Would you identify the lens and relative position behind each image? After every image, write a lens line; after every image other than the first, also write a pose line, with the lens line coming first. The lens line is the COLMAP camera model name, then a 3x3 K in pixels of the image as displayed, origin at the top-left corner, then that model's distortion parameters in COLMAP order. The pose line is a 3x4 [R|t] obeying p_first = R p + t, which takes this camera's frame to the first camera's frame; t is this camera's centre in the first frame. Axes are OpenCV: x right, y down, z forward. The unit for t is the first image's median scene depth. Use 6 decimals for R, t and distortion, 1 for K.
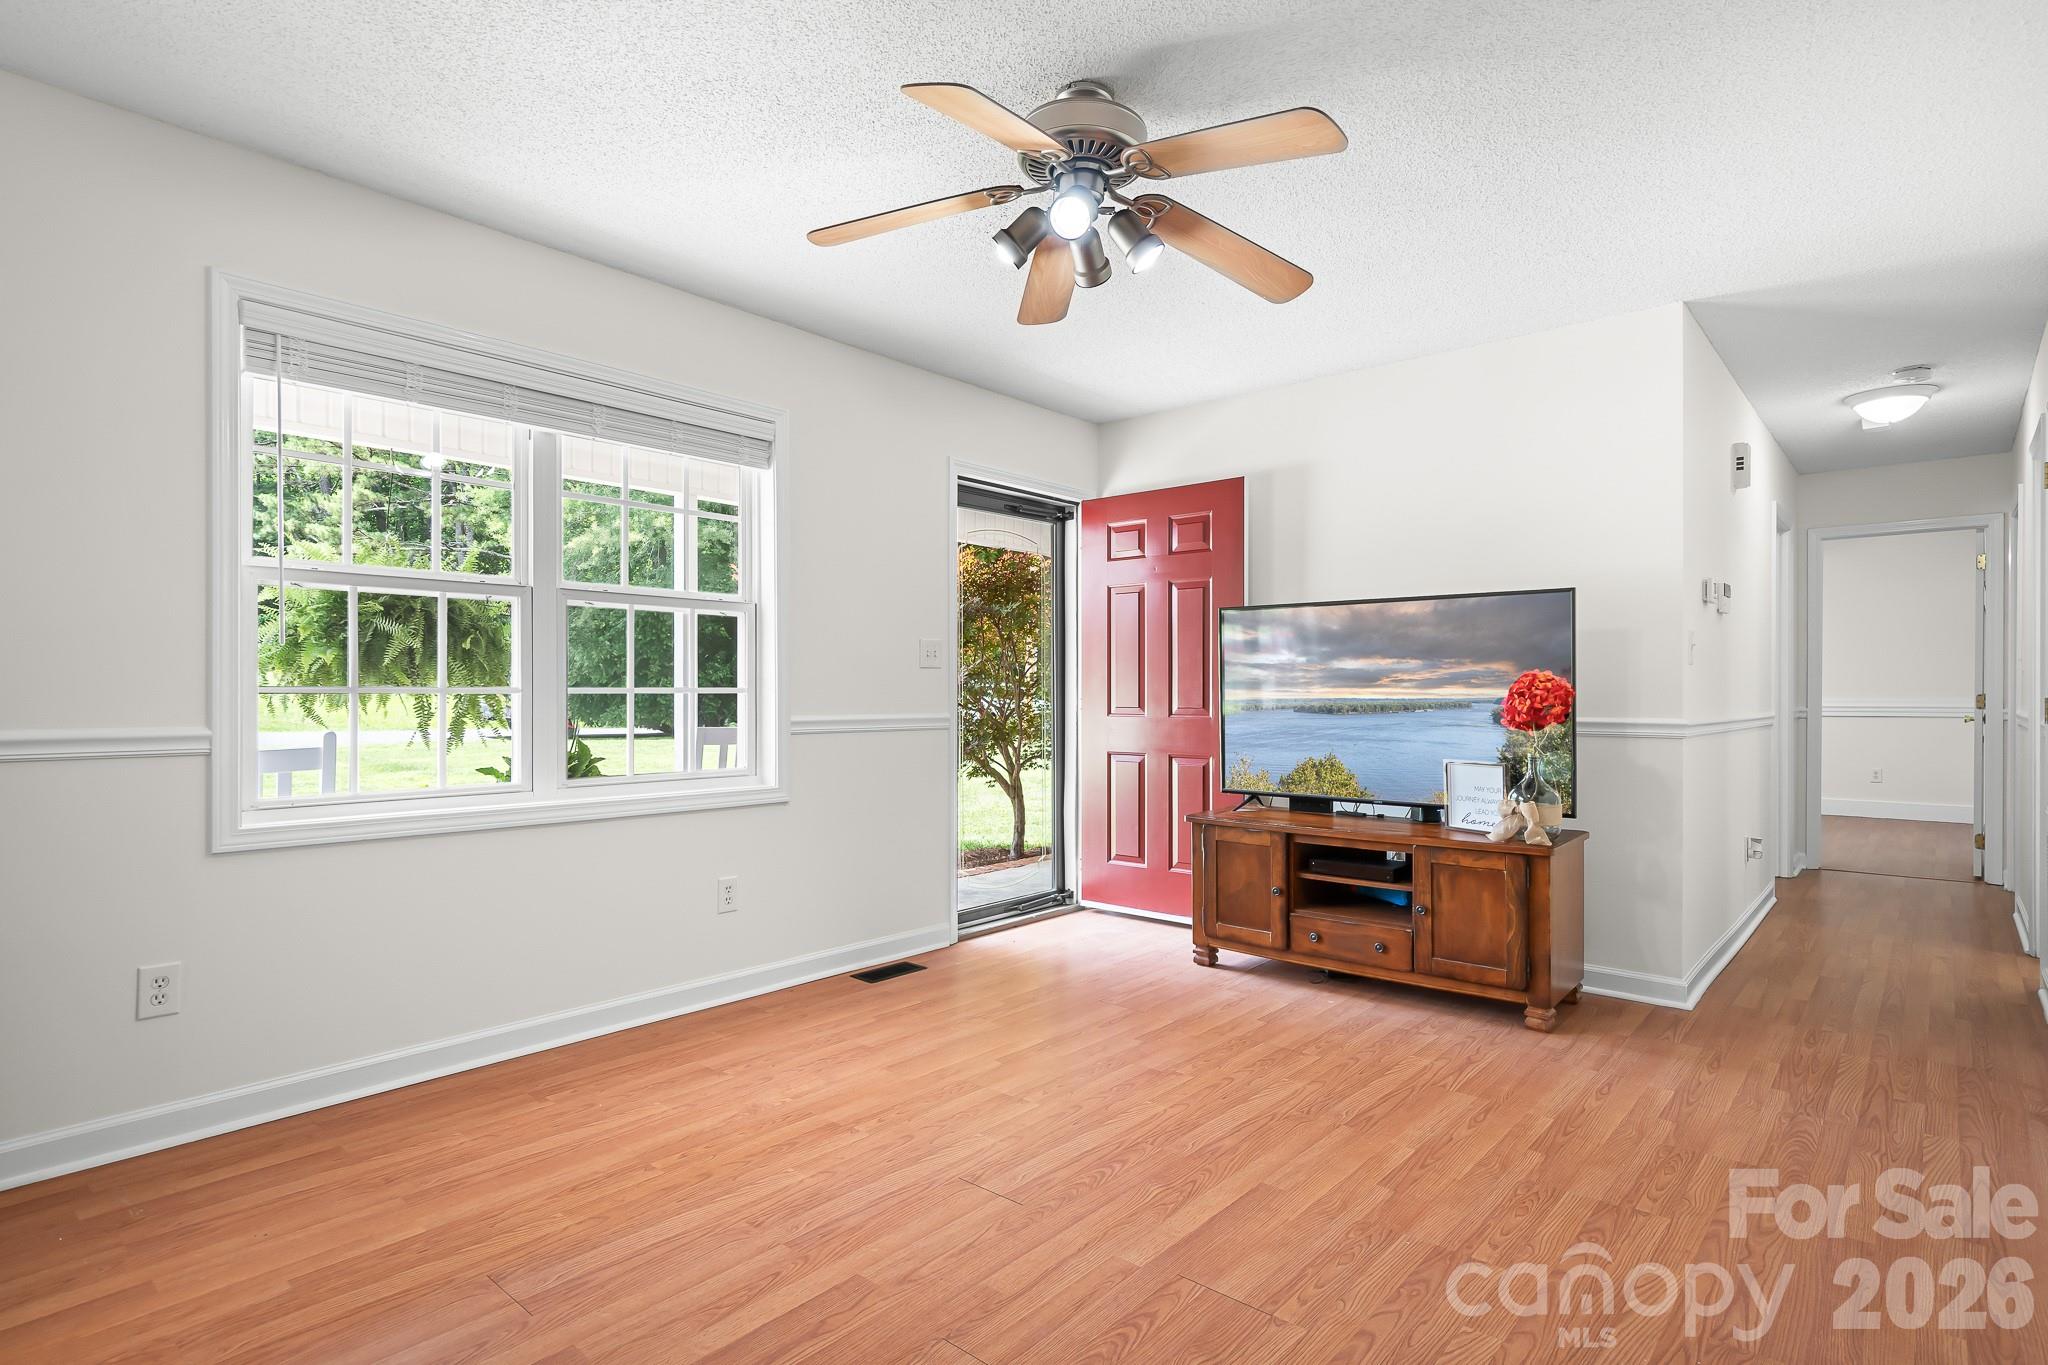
lens RADIAL K [[1039.4, 0, 1025.0], [0, 1039.4, 686.4], [0, 0, 1]] dist [0.006293, -0.001394]
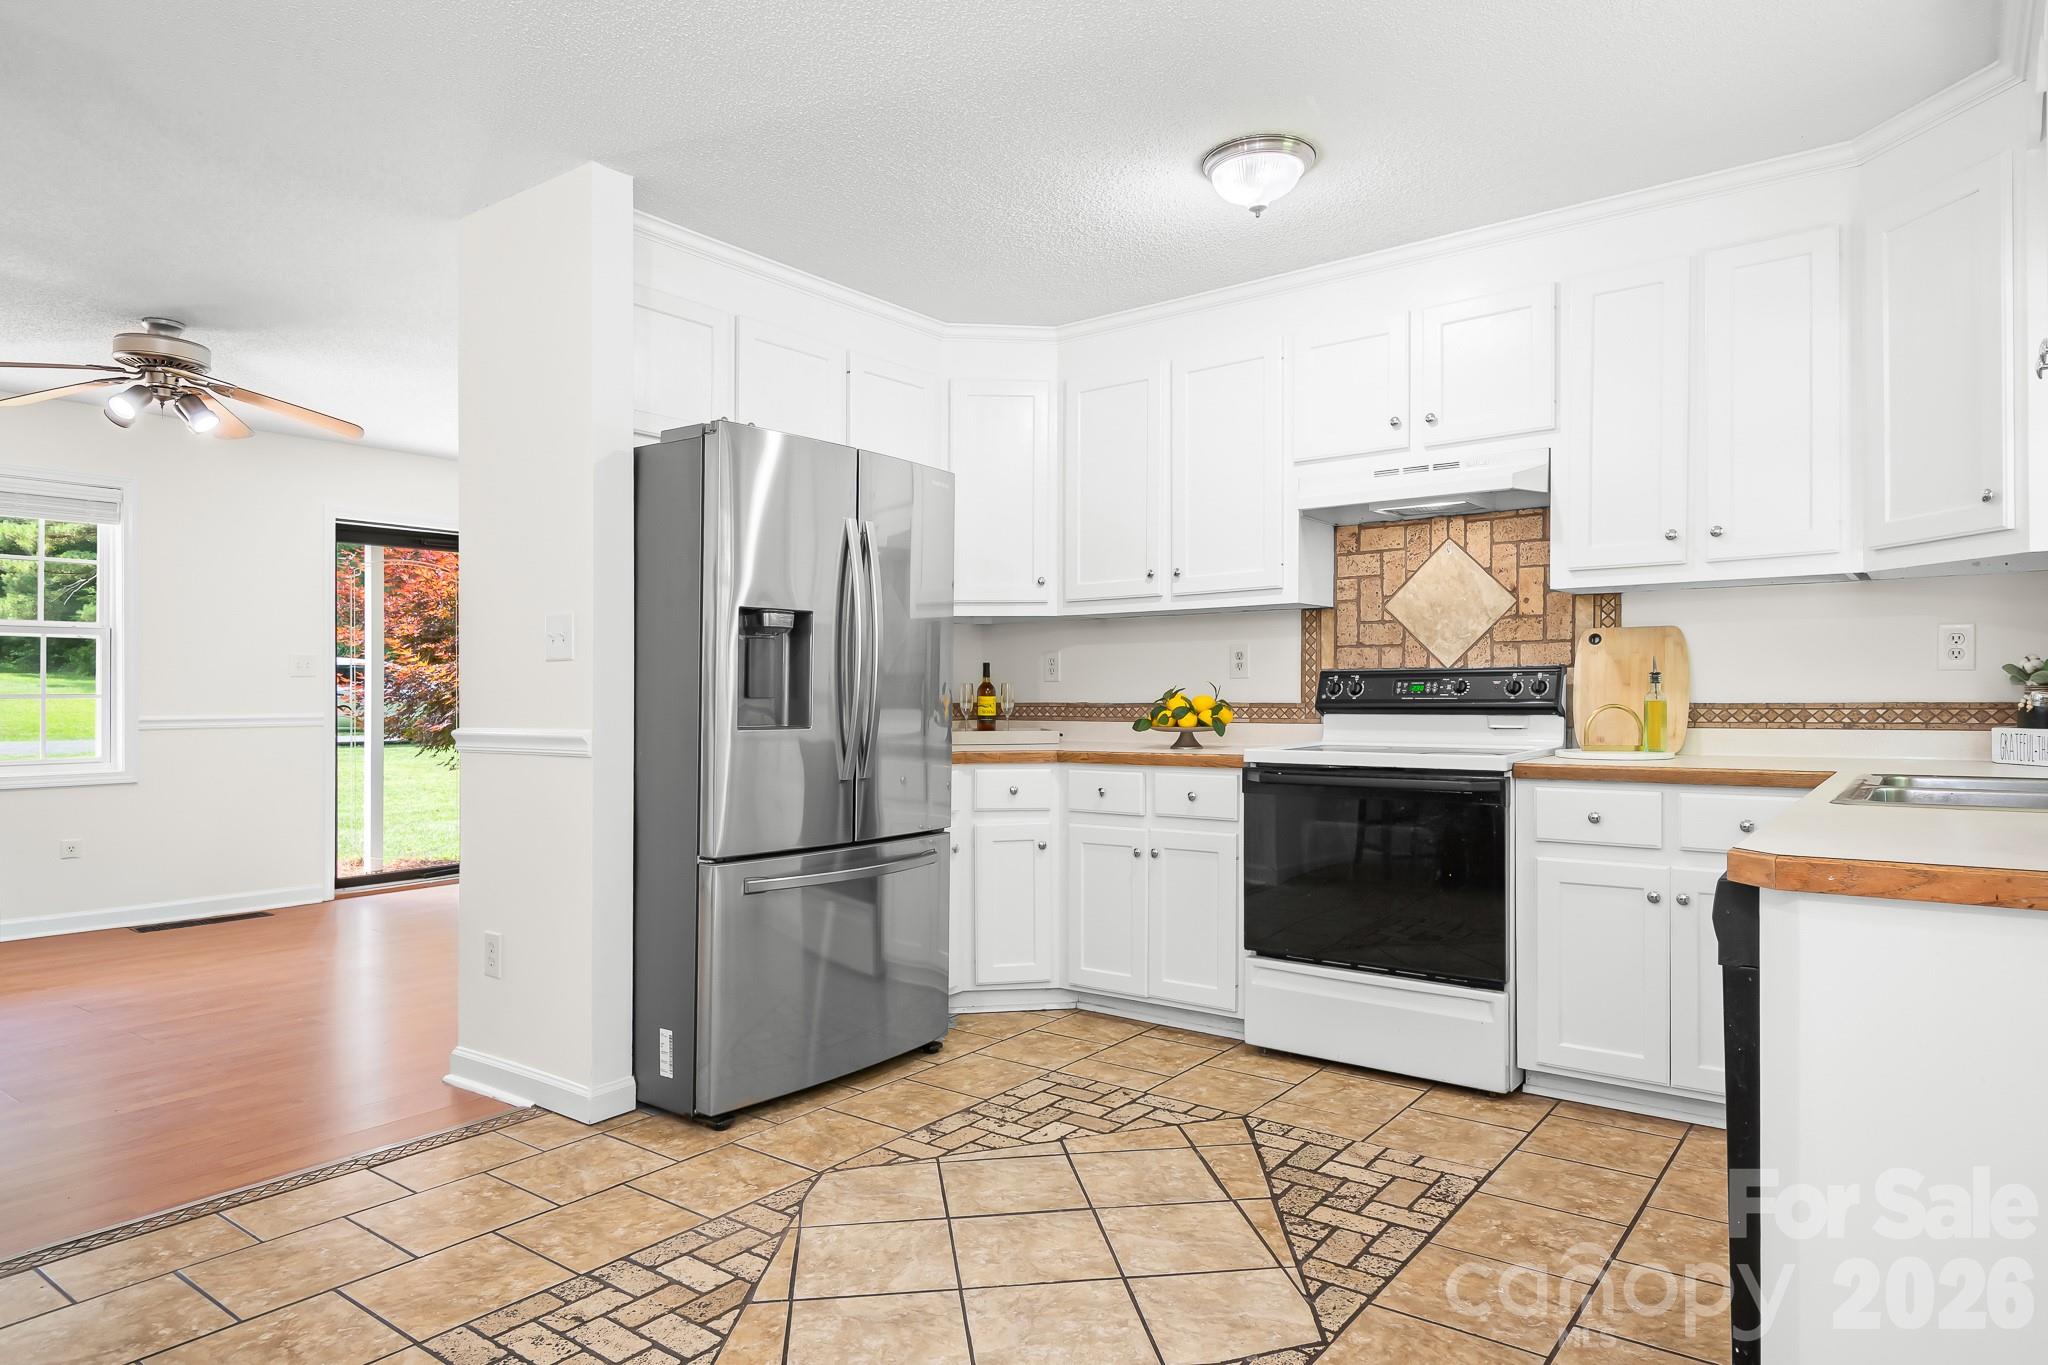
lens RADIAL K [[1251.2, 0, 1059.9], [0, 1251.2, 680.9], [0, 0, 1]] dist [0.013700, -0.013956]
pose [[0.995881, -0.004406, 0.090562, 0.959571], [0.004456, 0.999990, -0.000351, -0.009787], [-0.090560, 0.000753, 0.995891, -0.798693]]
